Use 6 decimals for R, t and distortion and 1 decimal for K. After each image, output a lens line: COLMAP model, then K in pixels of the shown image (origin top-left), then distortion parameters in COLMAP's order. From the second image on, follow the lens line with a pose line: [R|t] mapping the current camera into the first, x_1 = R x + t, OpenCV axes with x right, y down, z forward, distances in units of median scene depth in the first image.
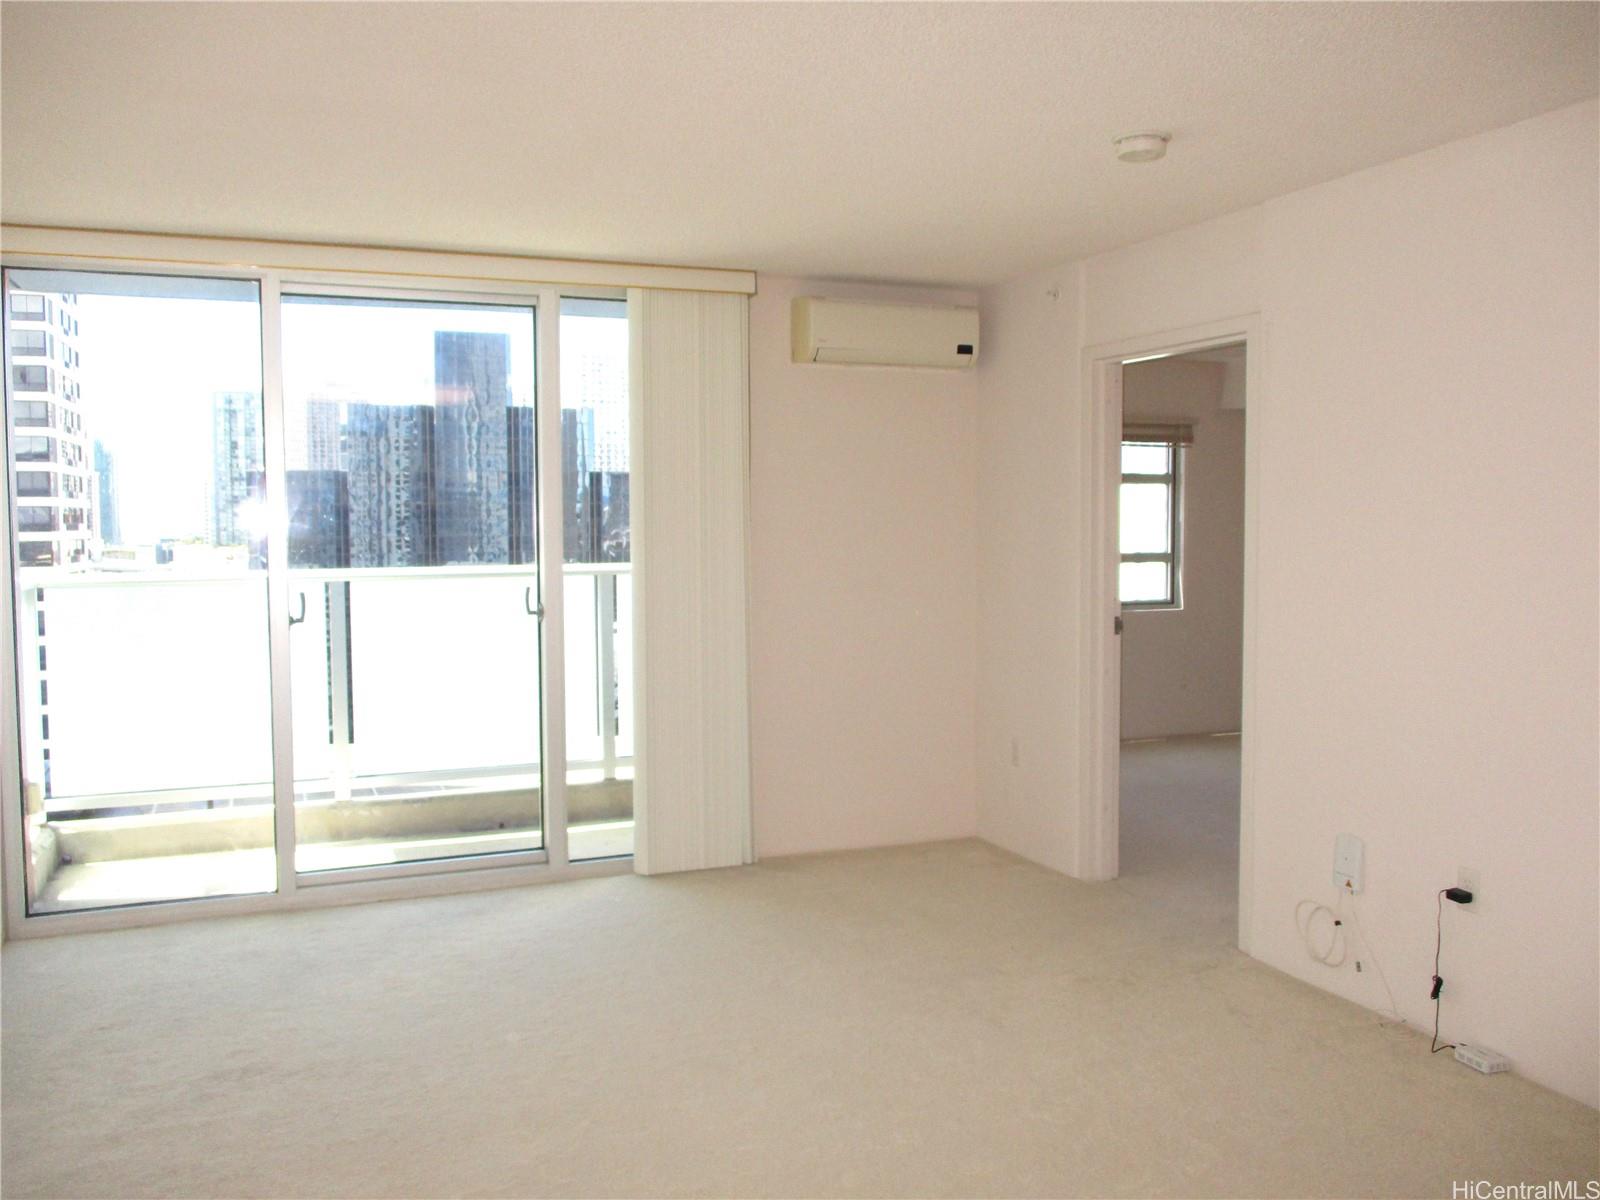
lens RADIAL K [[1374.3, 0, 807.0], [0, 1374.3, 598.6], [0, 0, 1]] dist [-0.020418, 0.002325]
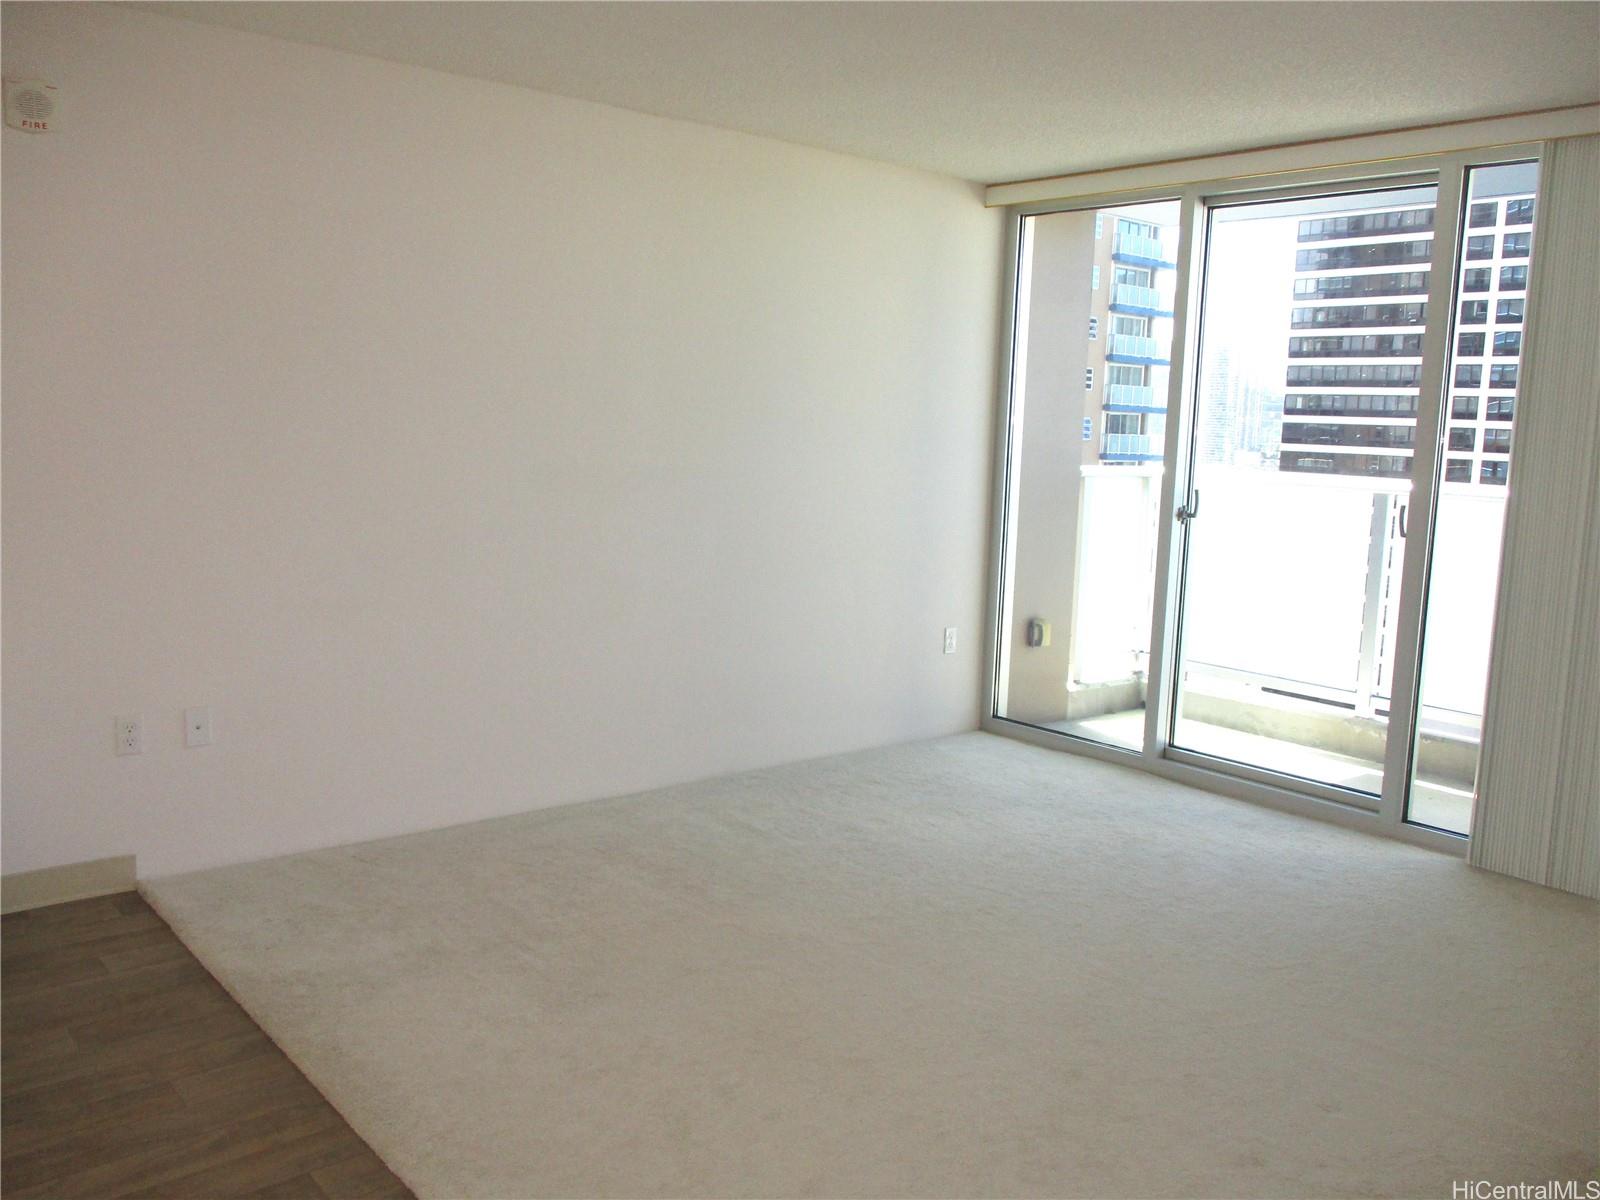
lens RADIAL K [[1374.3, 0, 807.0], [0, 1374.3, 598.6], [0, 0, 1]] dist [-0.020418, 0.002325]
pose [[0.311234, 0.142209, -0.939633, 0.521171], [-0.099839, 0.988162, 0.116483, -0.013568], [0.945074, 0.057559, 0.321747, 0.349121]]
